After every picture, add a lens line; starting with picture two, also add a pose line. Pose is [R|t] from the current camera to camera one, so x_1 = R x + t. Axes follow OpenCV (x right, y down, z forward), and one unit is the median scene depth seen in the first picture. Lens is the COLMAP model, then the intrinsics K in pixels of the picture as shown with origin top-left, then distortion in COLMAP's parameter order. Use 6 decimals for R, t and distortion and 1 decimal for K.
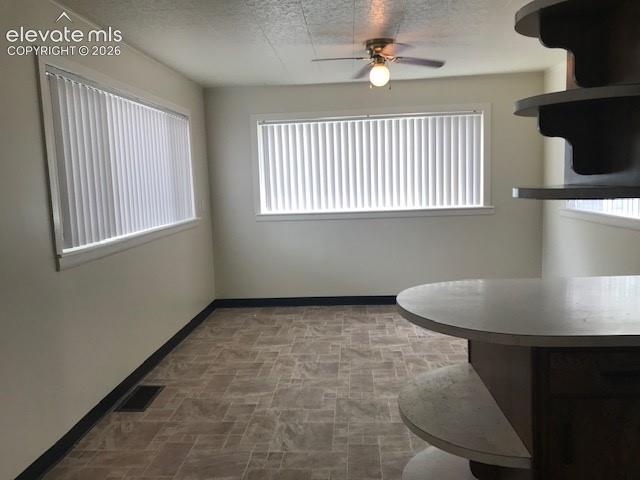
lens RADIAL K [[512.3, 0, 318.1], [0, 512.3, 232.6], [0, 0, 1]] dist [0.008192, -0.002764]
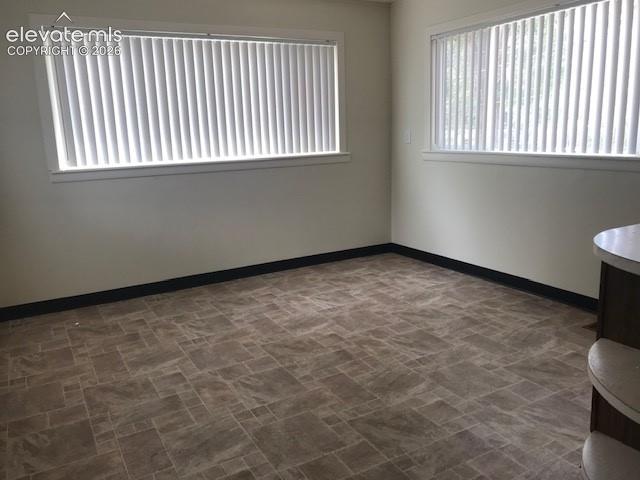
lens RADIAL K [[517.9, 0, 329.3], [0, 517.9, 238.2], [0, 0, 1]] dist [0.011436, -0.012054]
pose [[0.824551, -0.112485, 0.554493, -0.211951], [0.053262, 0.991118, 0.121855, -0.013999], [-0.563275, -0.070942, 0.823218, 0.252965]]
